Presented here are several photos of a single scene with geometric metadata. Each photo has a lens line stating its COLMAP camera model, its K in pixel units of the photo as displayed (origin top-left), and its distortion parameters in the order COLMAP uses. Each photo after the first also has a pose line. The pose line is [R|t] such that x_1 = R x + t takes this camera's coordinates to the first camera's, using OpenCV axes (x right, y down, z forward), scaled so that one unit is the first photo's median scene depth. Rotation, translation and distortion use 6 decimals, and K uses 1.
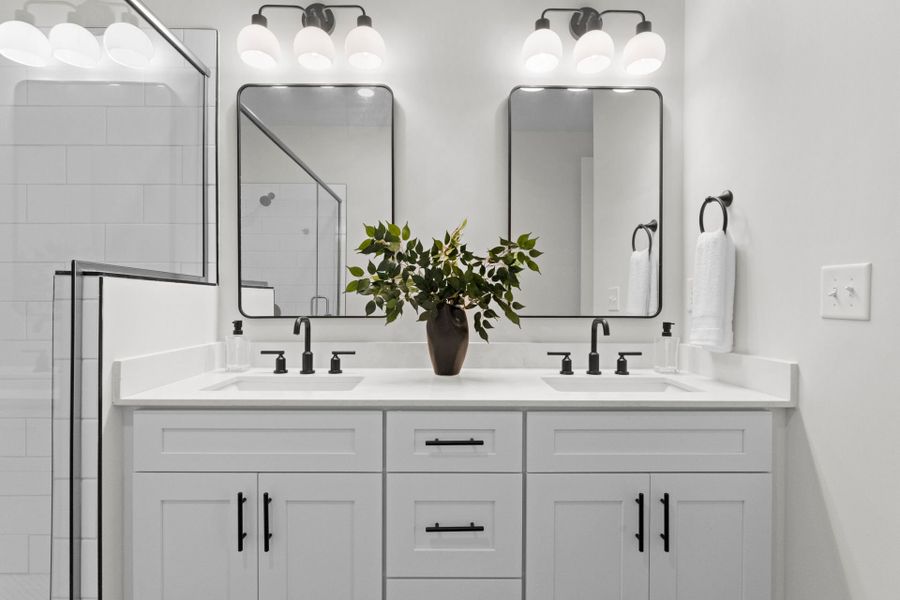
lens RADIAL K [[480.7, 0, 447.0], [0, 480.7, 295.9], [0, 0, 1]] dist [0.000761, -0.000261]
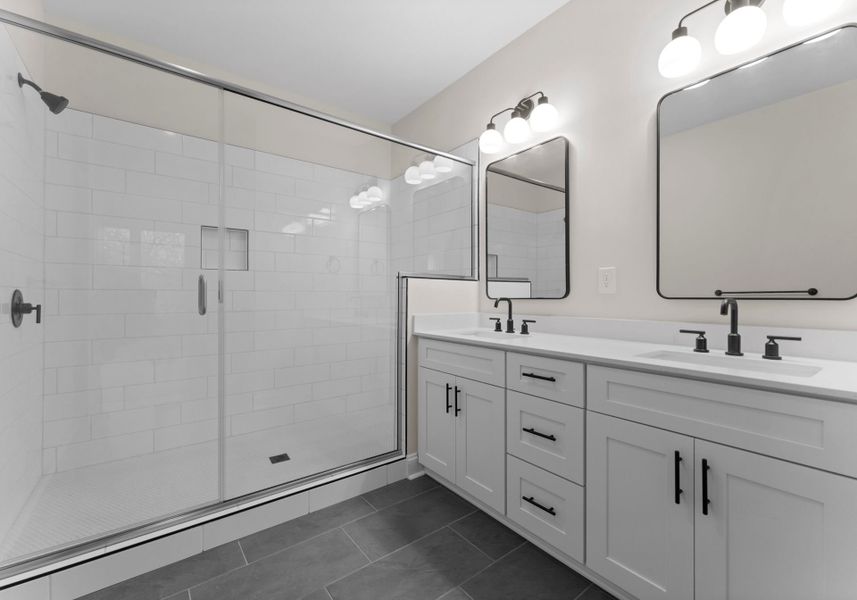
lens RADIAL K [[384.8, 0, 430.8], [0, 384.8, 295.6], [0, 0, 1]] dist [-0.002781, -0.000299]
pose [[0.575685, -0.004363, -0.817660, 0.607478], [0.031504, 0.999362, 0.016848, 0.003264], [0.817064, -0.035459, 0.575455, 0.011397]]
